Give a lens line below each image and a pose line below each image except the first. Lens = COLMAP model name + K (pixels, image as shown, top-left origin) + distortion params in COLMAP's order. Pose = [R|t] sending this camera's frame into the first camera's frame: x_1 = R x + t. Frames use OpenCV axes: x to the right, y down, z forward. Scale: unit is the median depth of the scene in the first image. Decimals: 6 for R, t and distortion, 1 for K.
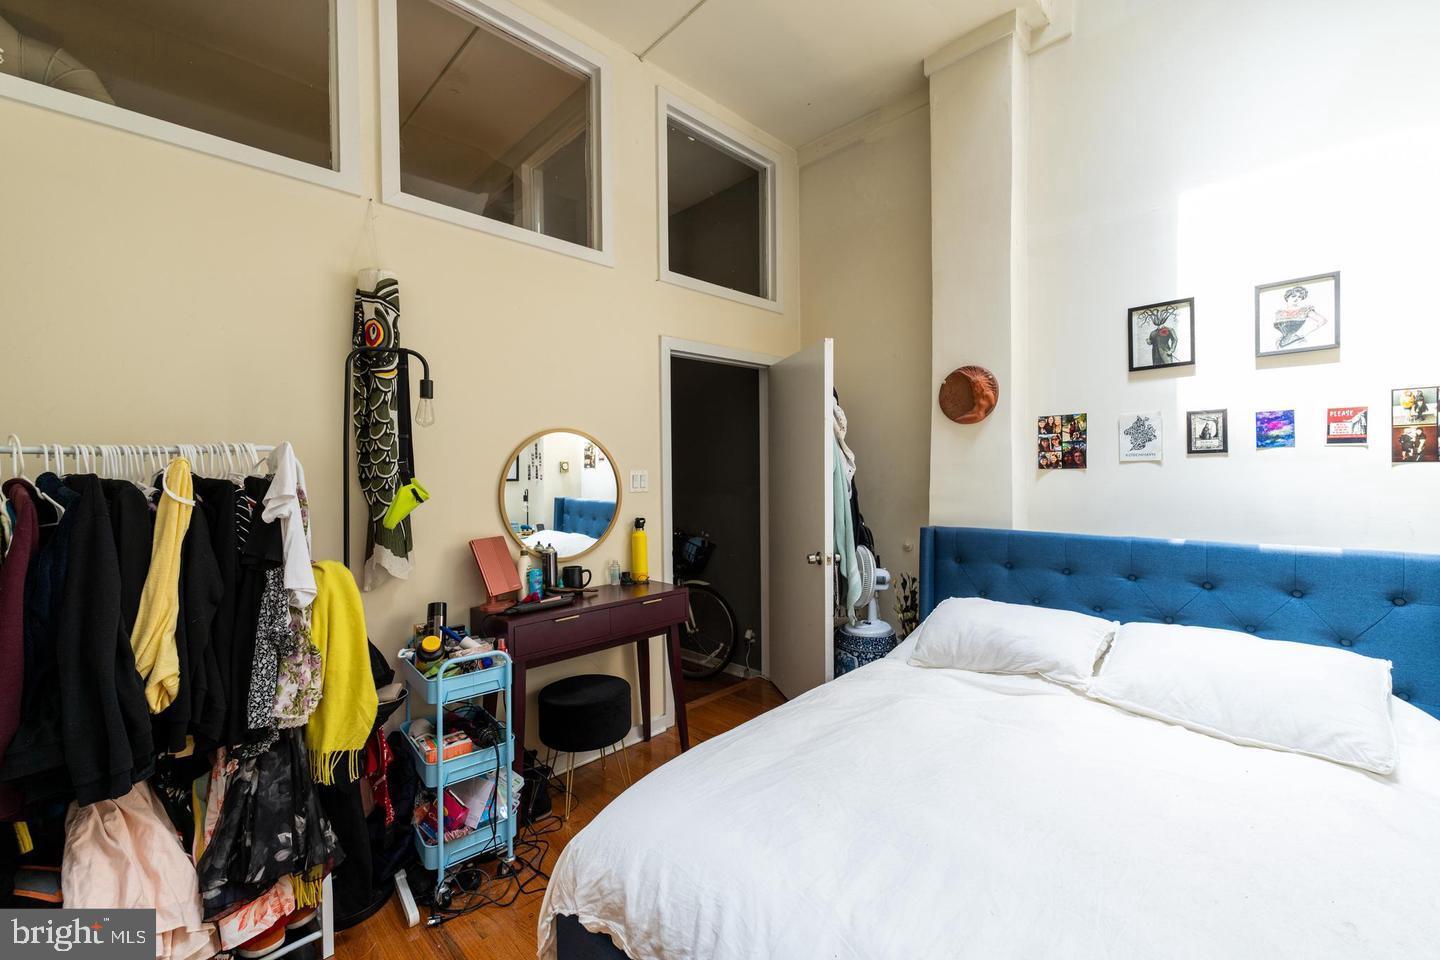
lens RADIAL K [[596.6, 0, 720.0], [0, 596.6, 480.0], [0, 0, 1]] dist [0.000596, -0.000041]
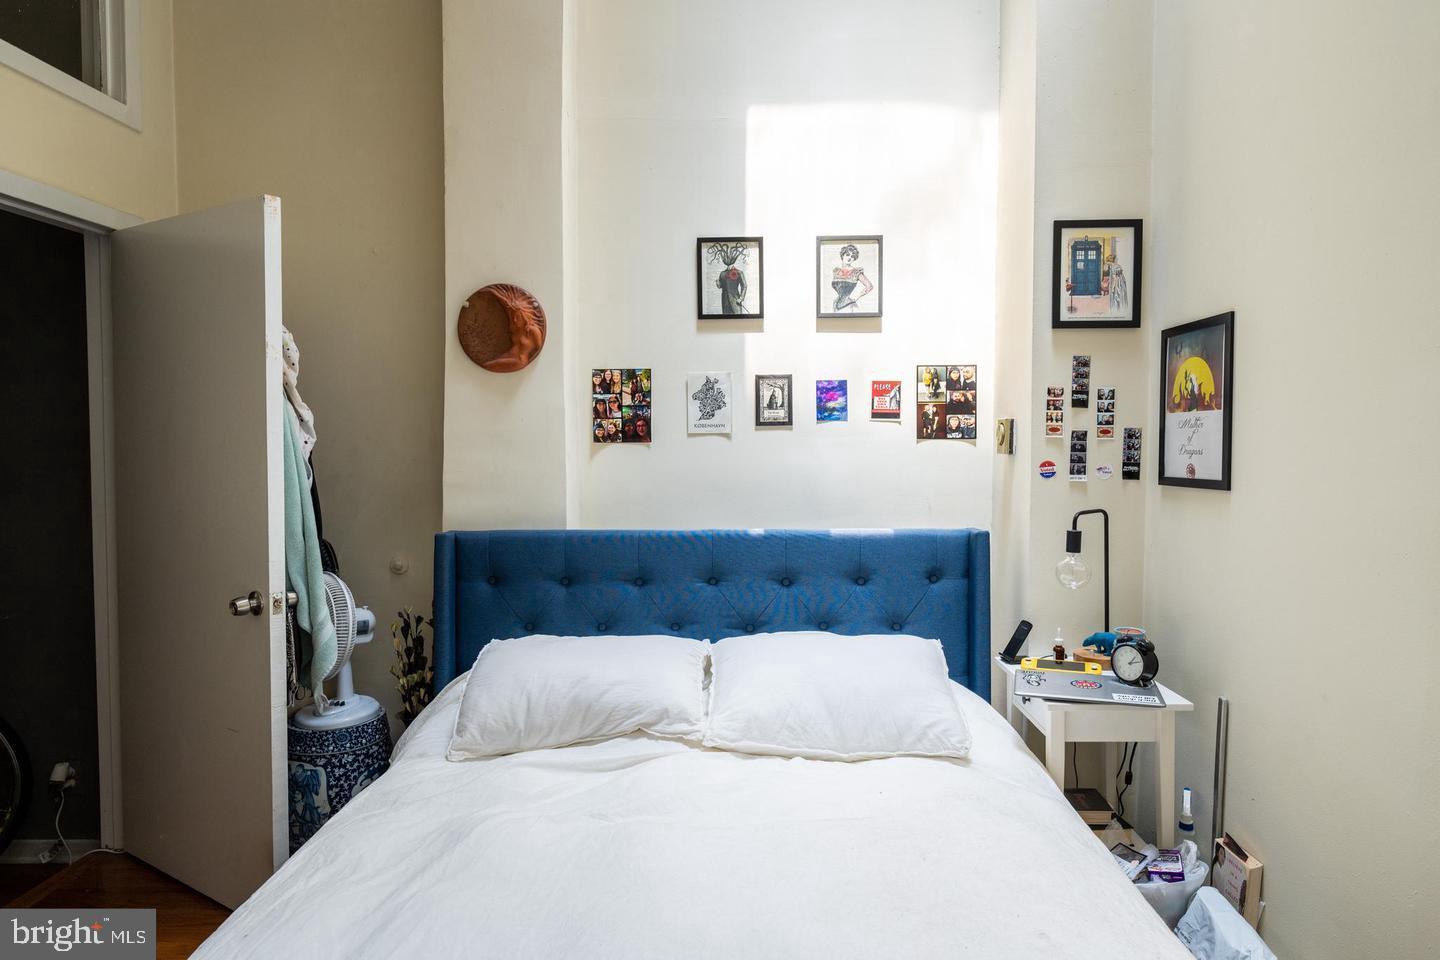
lens RADIAL K [[863.9, 0, 720.0], [0, 863.9, 480.0], [0, 0, 1]] dist [-0.000500, -0.001393]
pose [[0.710196, -0.018903, 0.703750, -0.100091], [0.003360, 0.999719, 0.023462, 0.003163], [-0.703996, -0.014298, 0.710060, 0.180835]]
